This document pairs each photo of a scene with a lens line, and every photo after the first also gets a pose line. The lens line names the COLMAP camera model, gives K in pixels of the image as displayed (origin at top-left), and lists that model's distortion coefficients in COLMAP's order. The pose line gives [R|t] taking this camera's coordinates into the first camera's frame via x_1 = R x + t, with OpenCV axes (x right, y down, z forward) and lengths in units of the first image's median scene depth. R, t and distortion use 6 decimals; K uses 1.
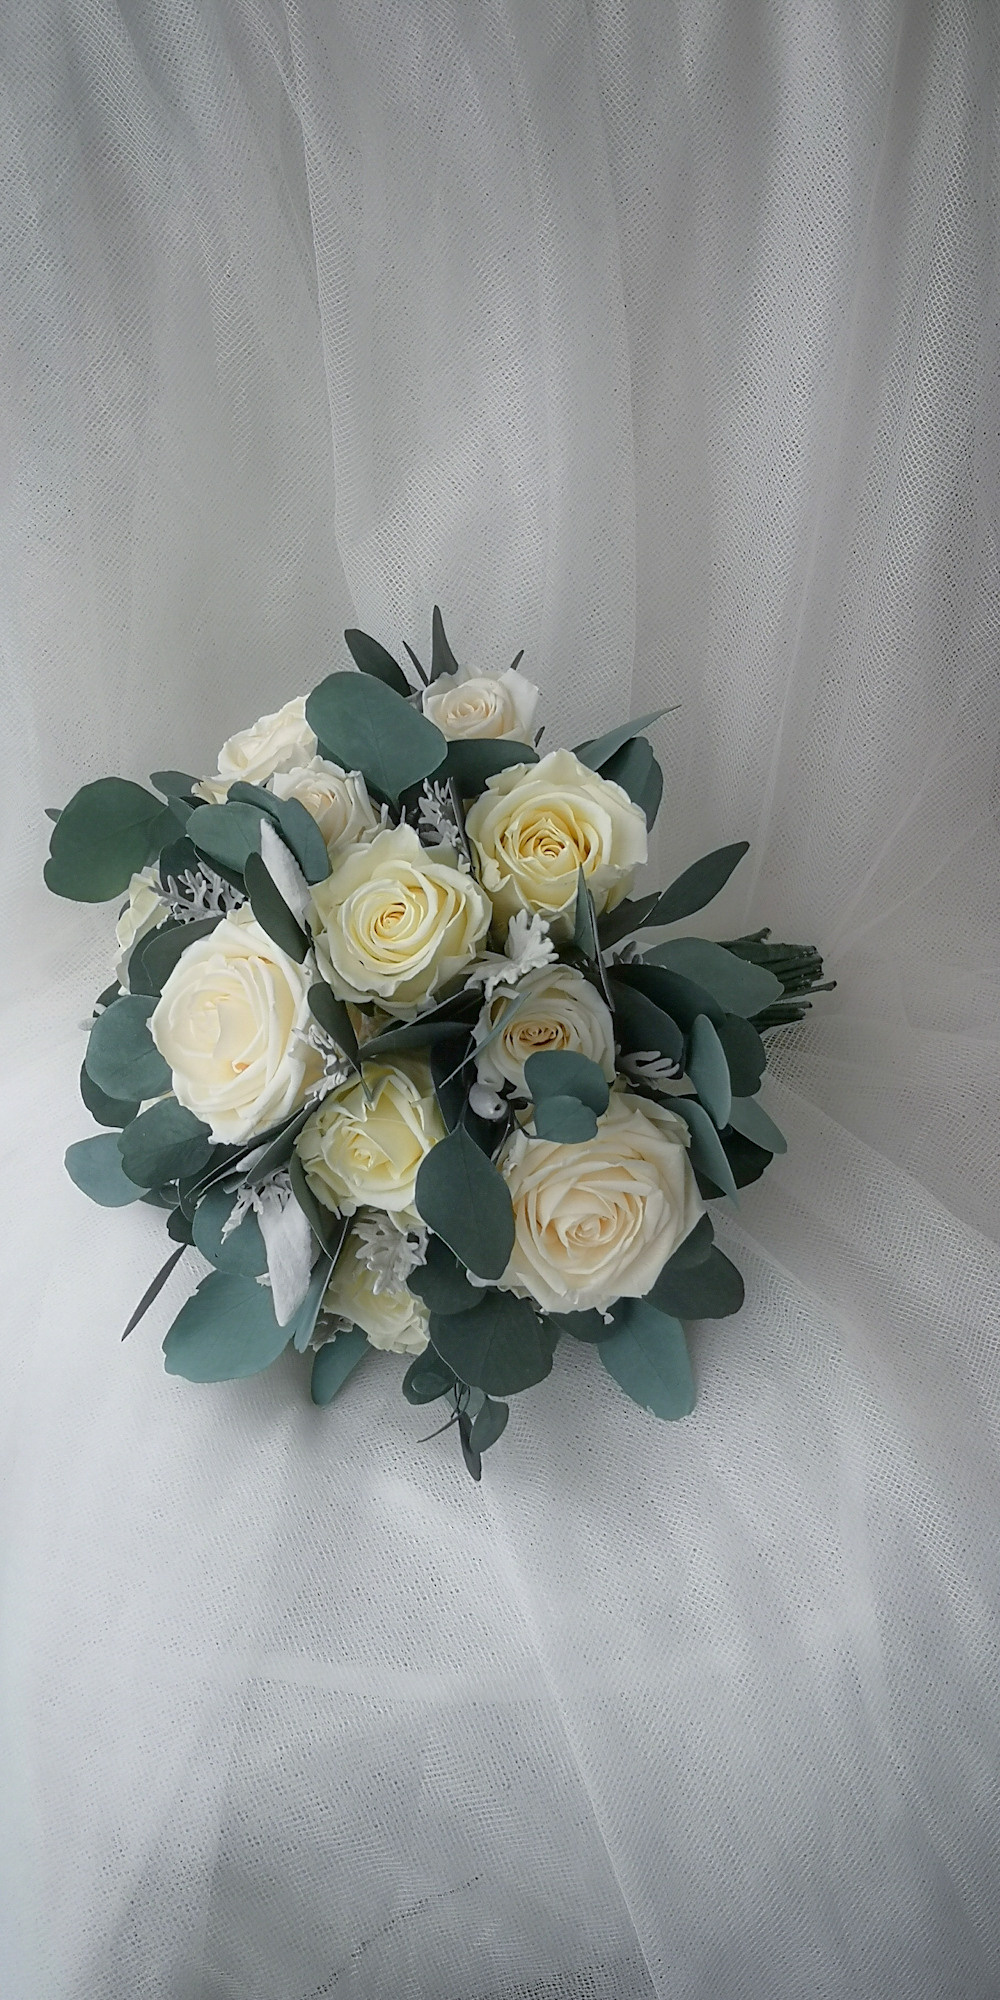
lens RADIAL K [[2855.4, 0, 500.0], [0, 2855.4, 1000.0], [0, 0, 1]] dist [0.075745, 0.006752]
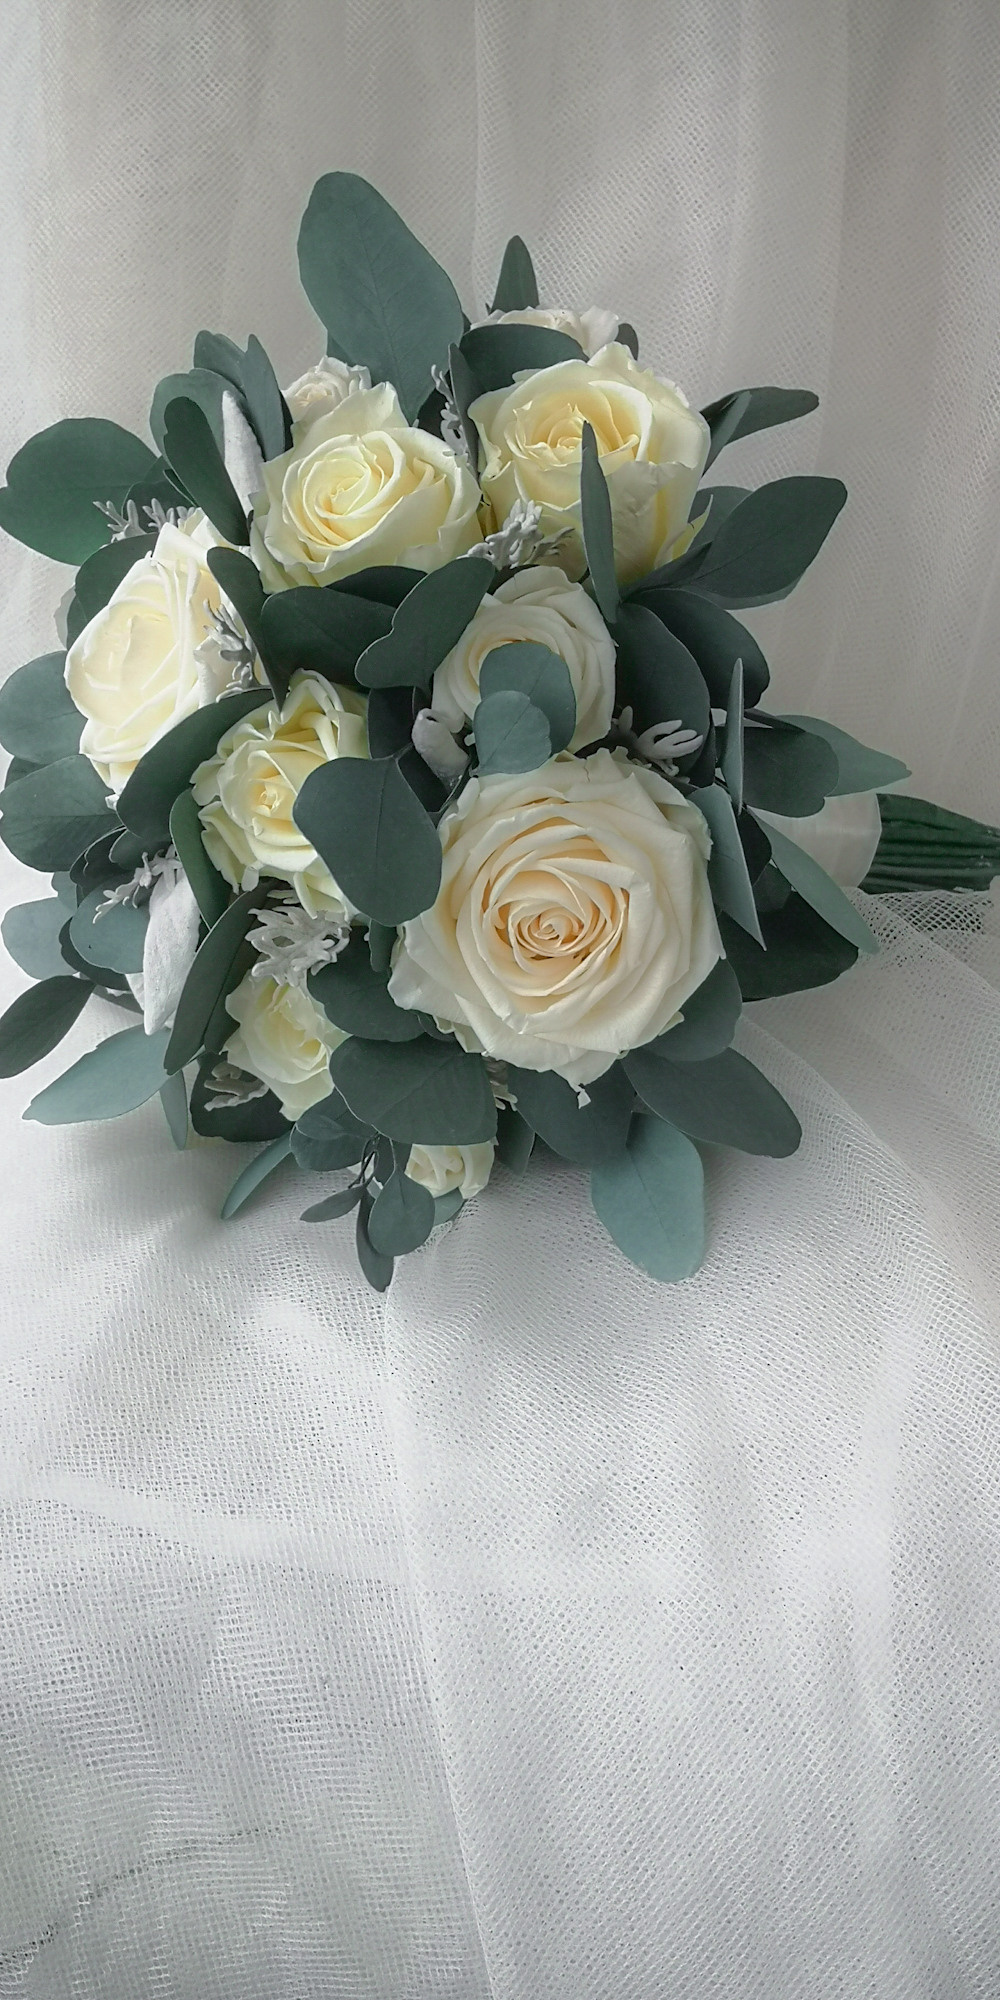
lens RADIAL K [[2855.4, 0, 500.0], [0, 2855.4, 1000.0], [0, 0, 1]] dist [0.075745, 0.006752]
pose [[0.971476, 0.108734, -0.210740, 0.174438], [-0.153859, 0.965251, -0.211230, 0.252962], [0.180449, 0.237629, 0.954448, 0.294171]]
